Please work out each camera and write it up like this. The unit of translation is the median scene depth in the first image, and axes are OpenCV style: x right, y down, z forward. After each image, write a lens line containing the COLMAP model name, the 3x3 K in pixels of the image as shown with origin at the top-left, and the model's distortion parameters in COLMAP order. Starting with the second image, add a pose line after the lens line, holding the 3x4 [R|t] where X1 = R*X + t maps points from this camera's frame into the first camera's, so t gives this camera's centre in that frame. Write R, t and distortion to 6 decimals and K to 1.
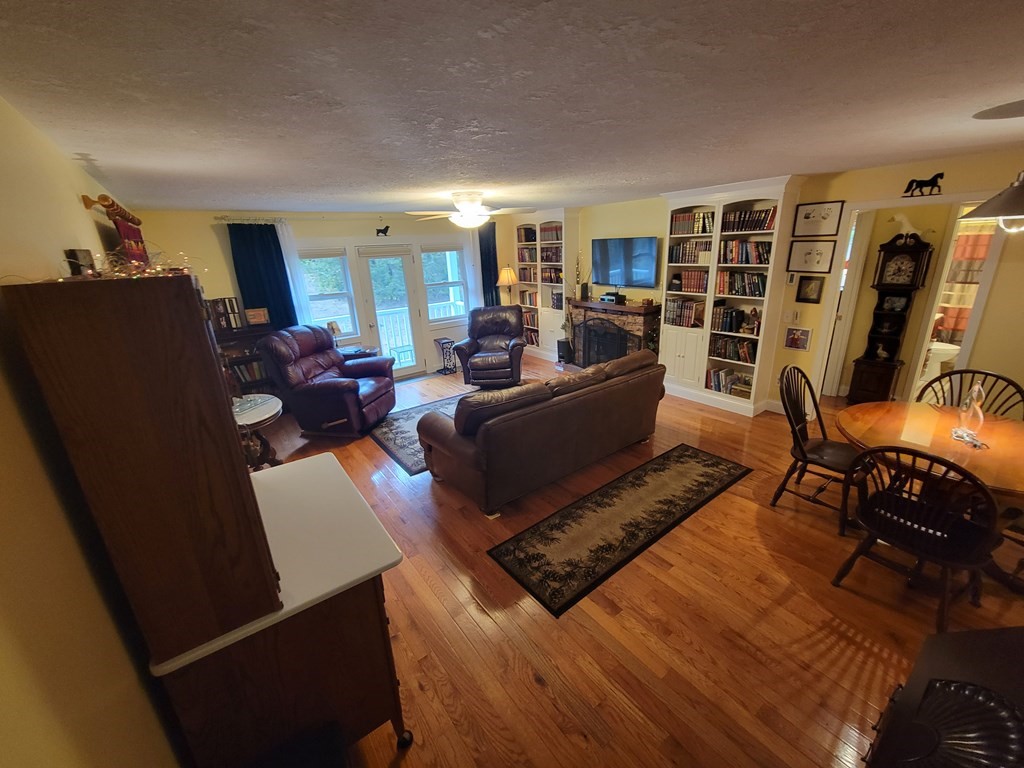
lens RADIAL K [[416.0, 0, 521.8], [0, 416.0, 384.7], [0, 0, 1]] dist [0.001815, -0.002035]
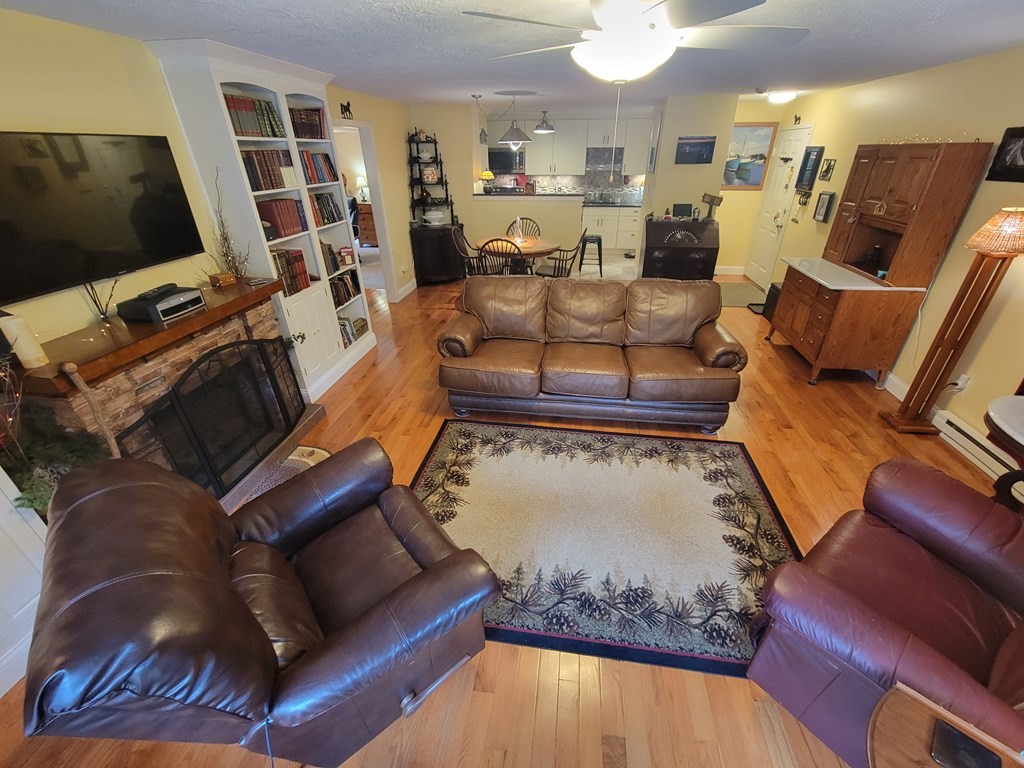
lens RADIAL K [[416.0, 0, 521.6], [0, 416.0, 384.9], [0, 0, 1]] dist [0.001815, -0.002035]
pose [[-0.706092, -0.304780, 0.639174, -0.265425], [0.262461, 0.725703, 0.635979, -0.290258], [-0.657684, 0.616818, -0.432420, 0.928501]]
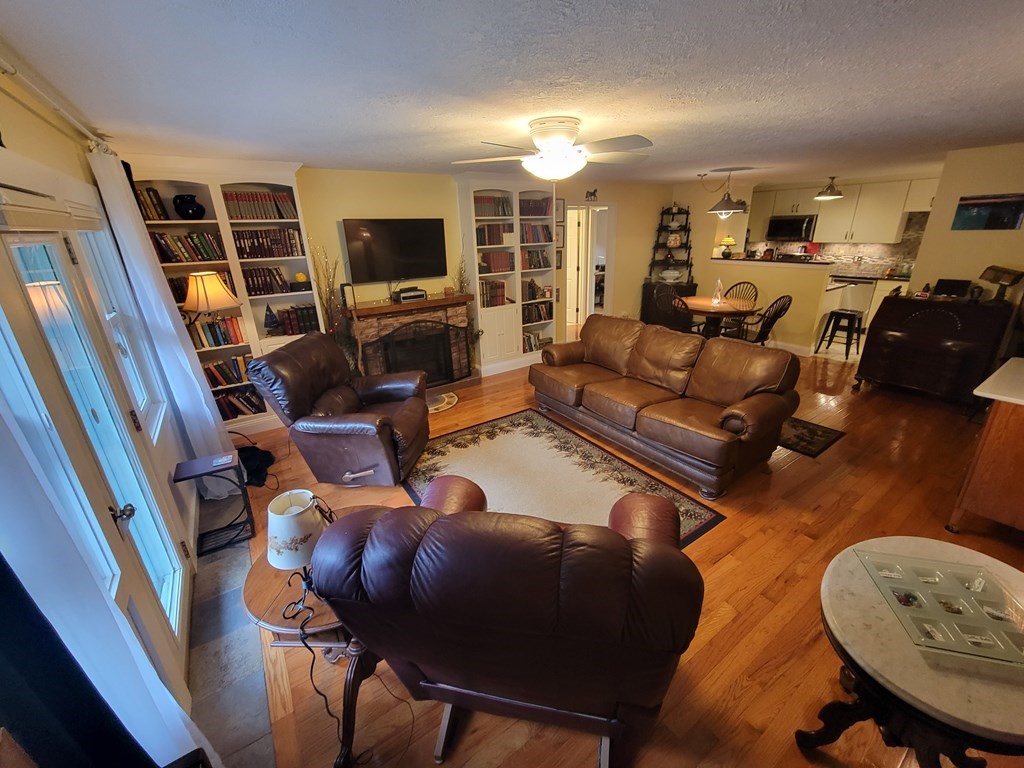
lens RADIAL K [[416.0, 0, 520.3], [0, 416.0, 385.1], [0, 0, 1]] dist [0.001815, -0.002035]
pose [[0.046266, -0.314012, 0.948291, -0.540020], [0.342818, 0.896645, 0.280184, -0.190216], [-0.938262, 0.312128, 0.149133, 0.688114]]
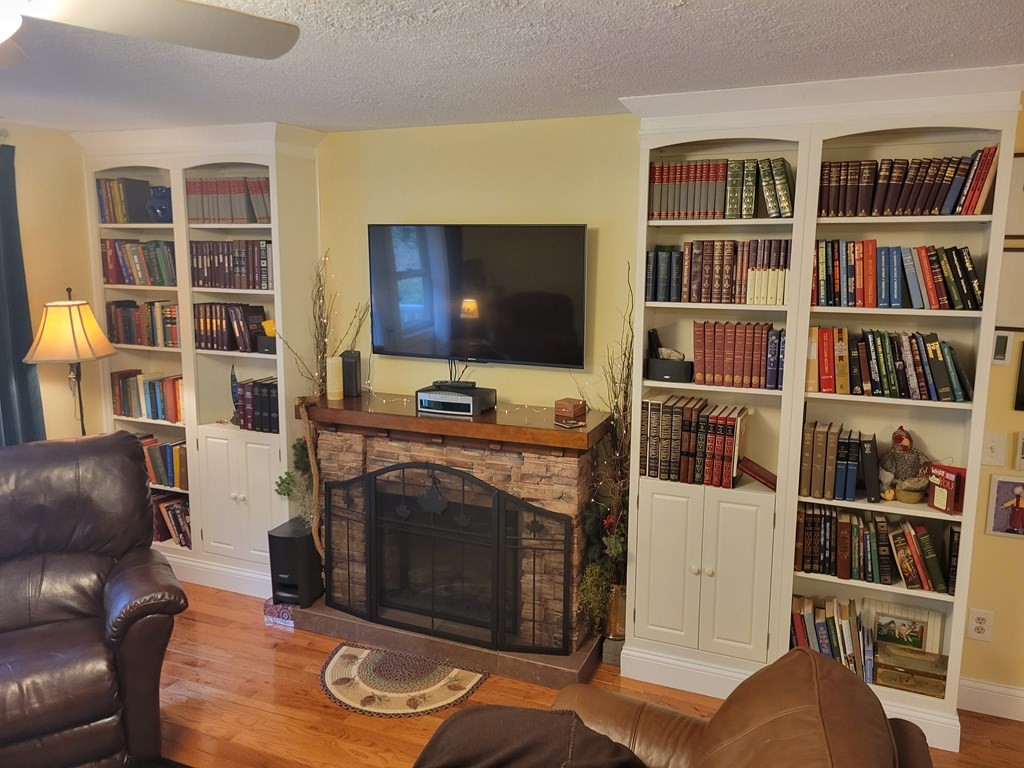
lens RADIAL K [[771.2, 0, 509.2], [0, 771.2, 371.9], [0, 0, 1]] dist [0.029485, 0.000713]
pose [[0.866126, -0.032392, 0.498774, -0.044499], [0.119328, 0.982443, -0.143411, -0.127733], [-0.485372, 0.183730, 0.854785, 0.426918]]
